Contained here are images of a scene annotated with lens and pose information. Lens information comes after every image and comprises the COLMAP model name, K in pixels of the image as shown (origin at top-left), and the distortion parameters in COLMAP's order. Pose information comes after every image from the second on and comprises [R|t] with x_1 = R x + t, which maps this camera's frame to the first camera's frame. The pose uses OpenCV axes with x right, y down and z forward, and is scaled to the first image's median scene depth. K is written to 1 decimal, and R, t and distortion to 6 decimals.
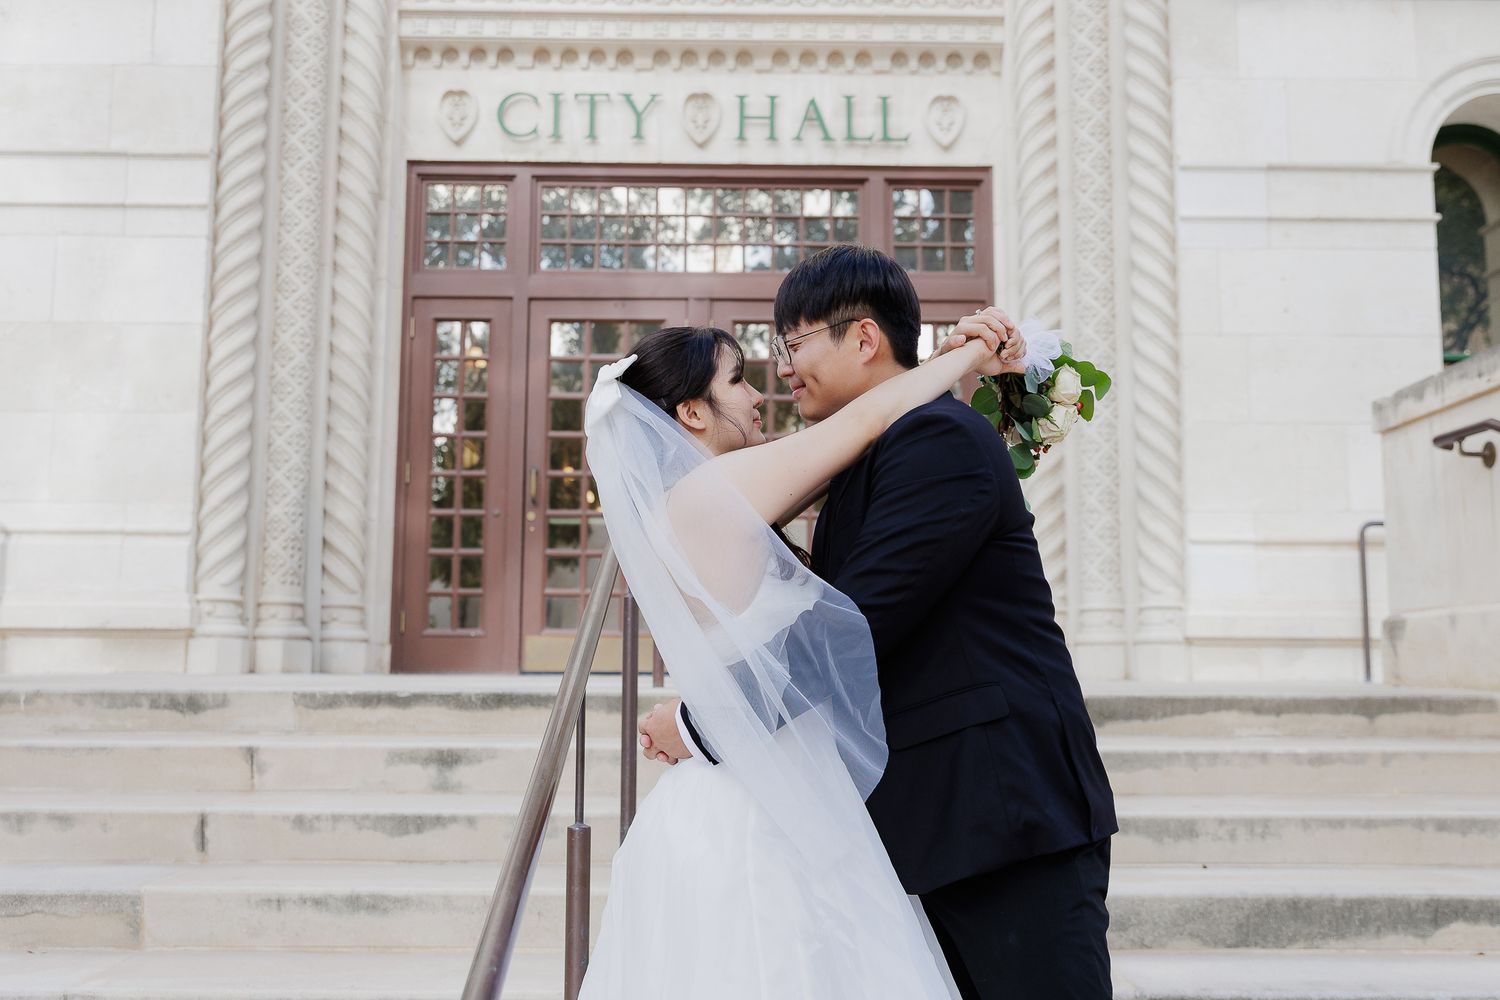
lens RADIAL K [[1515.7, 0, 751.8], [0, 1515.7, 502.4], [0, 0, 1]] dist [0.000300, 0.000000]
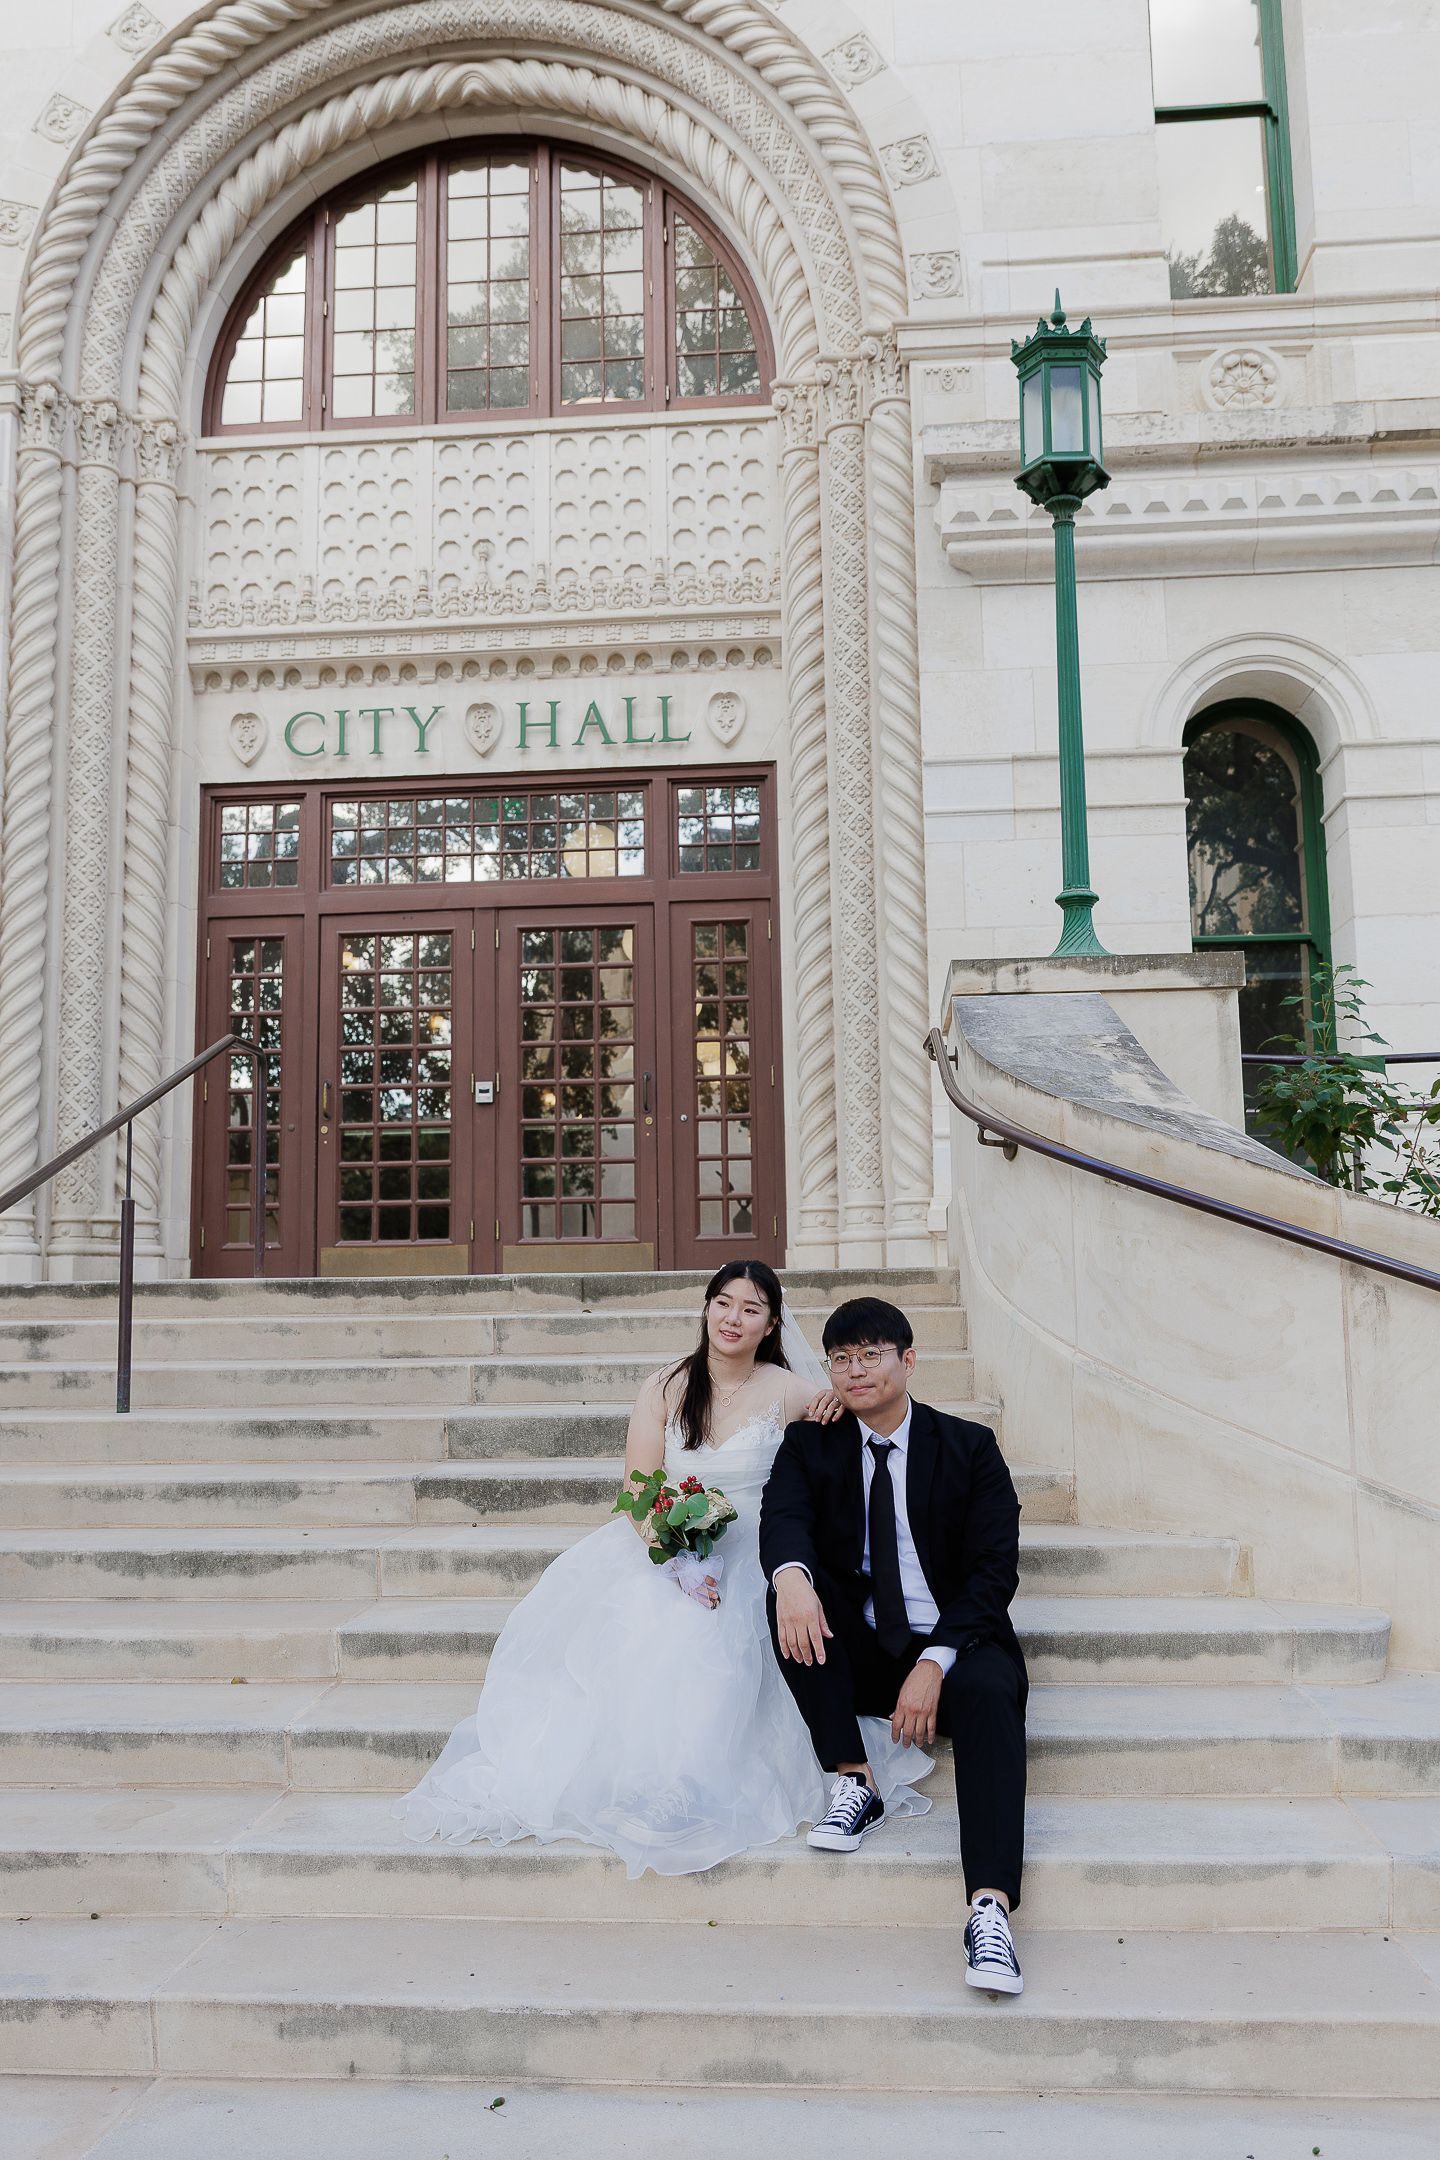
lens RADIAL K [[1880.0, 0, 711.4], [0, 1880.0, 1082.0], [0, 0, 1]] dist [-0.010167, -0.006940]
pose [[0.994716, -0.032270, -0.097462, 0.233076], [0.031570, 0.999464, -0.008716, -0.003705], [0.097691, 0.005593, 0.995201, -0.224509]]
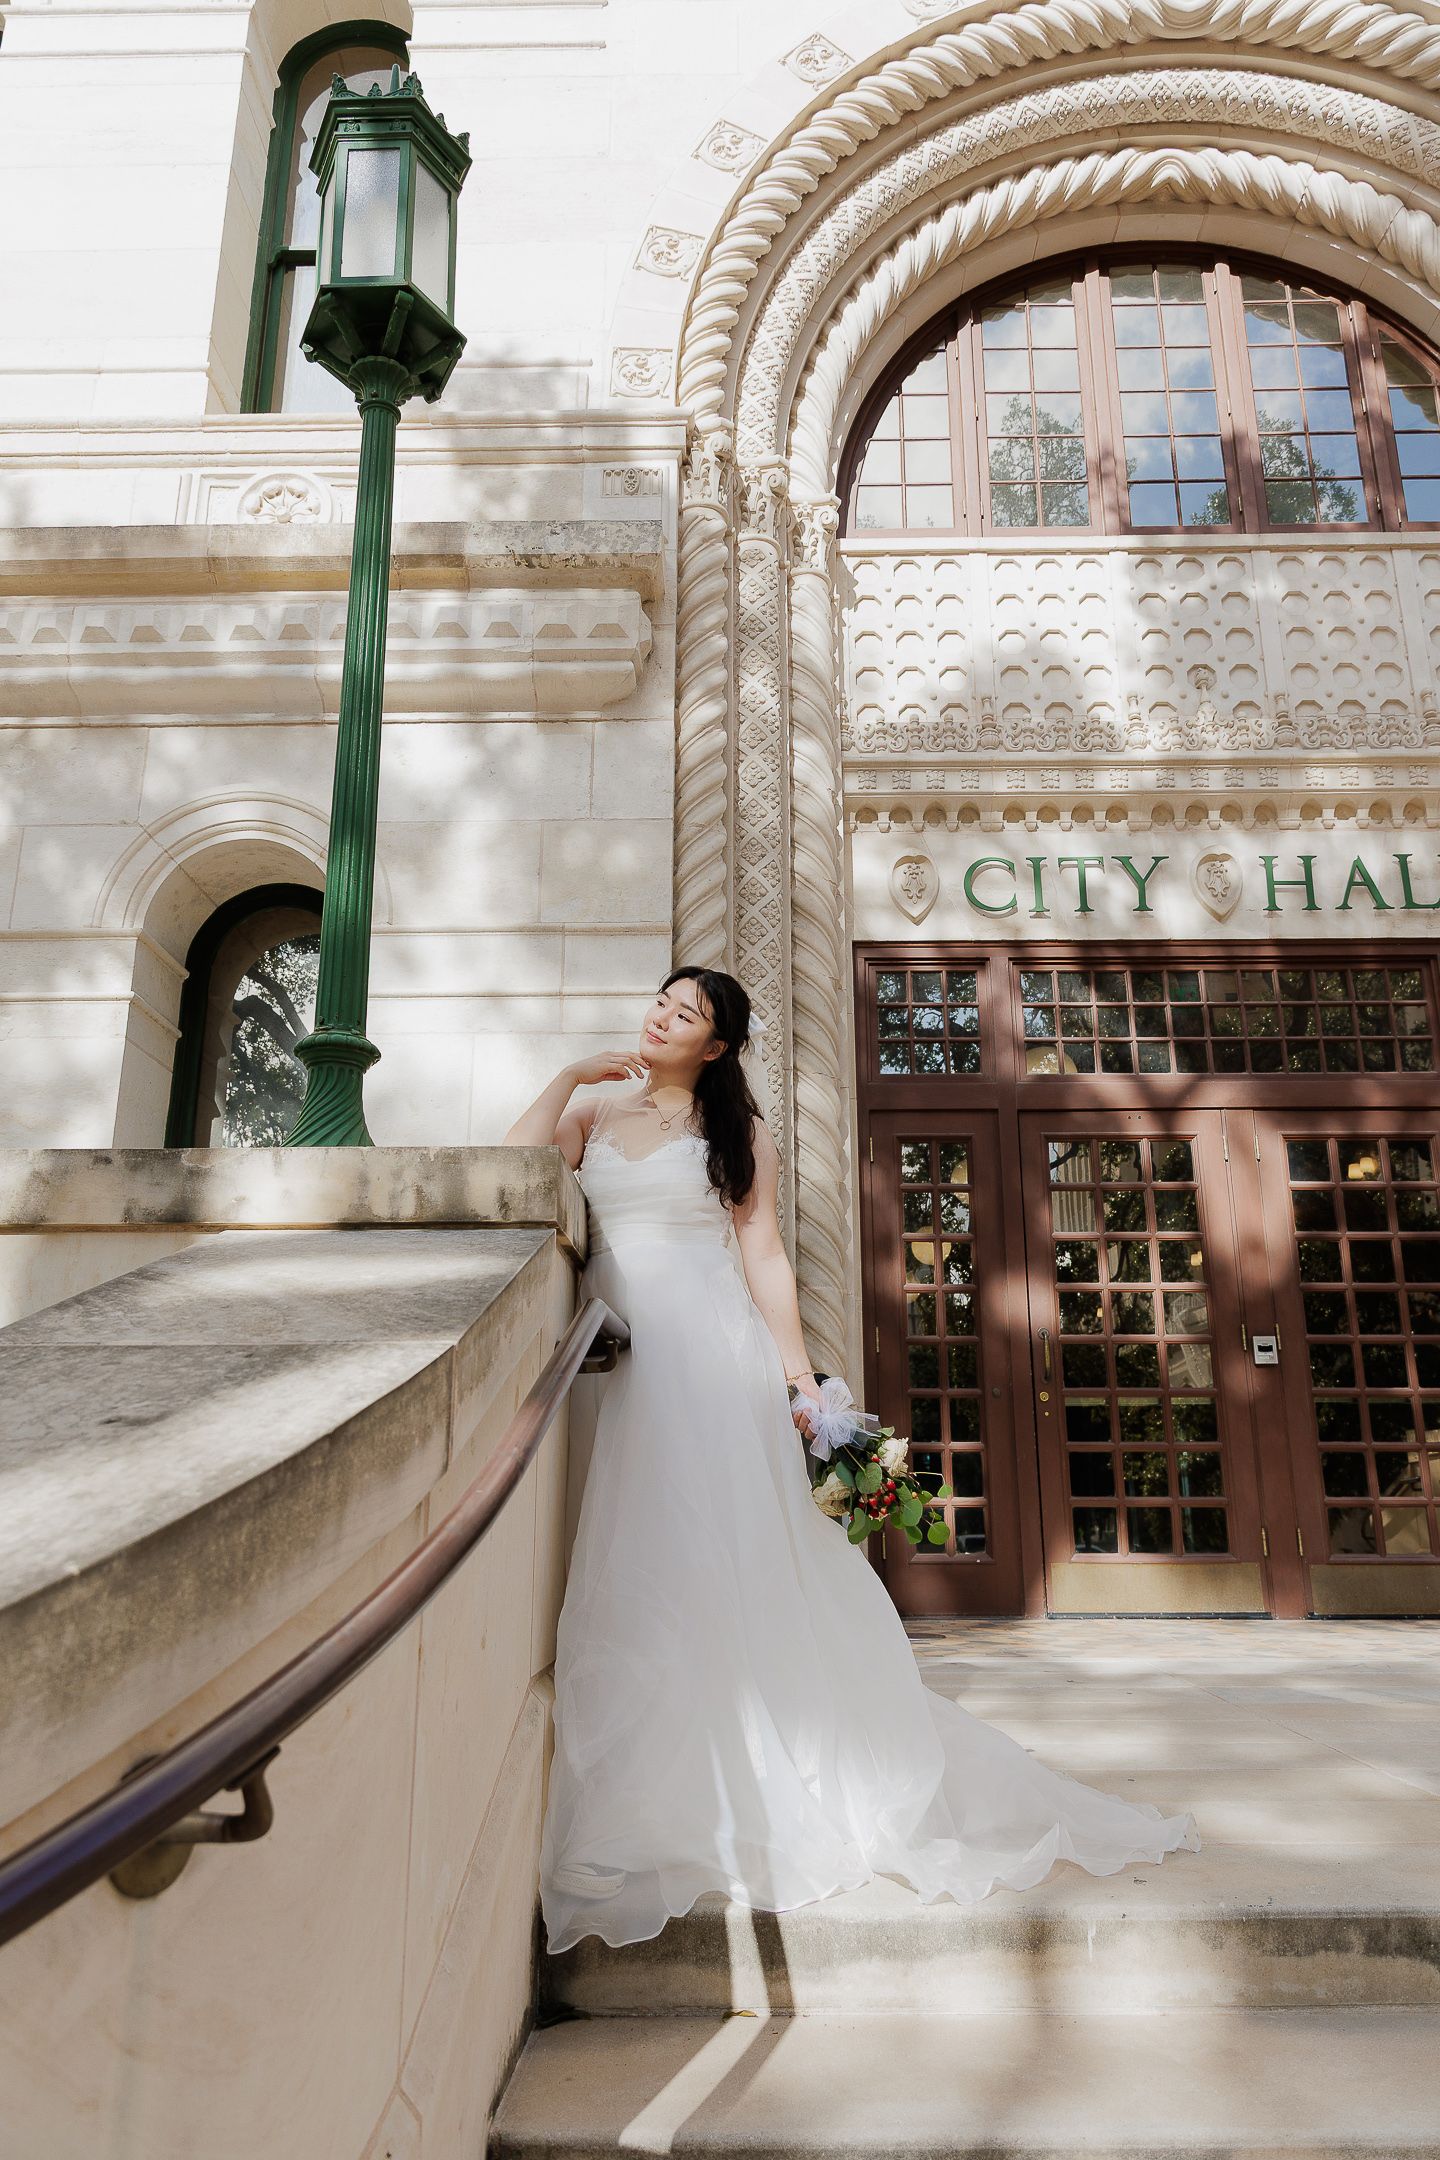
lens RADIAL K [[1471.0, 0, 710.7], [0, 1471.0, 1079.6], [0, 0, 1]] dist [-0.005448, 0.002814]
pose [[0.999487, -0.012915, -0.029292, -0.283477], [0.007961, 0.986539, -0.163330, -0.027886], [0.031007, 0.163013, 0.986137, 0.245913]]
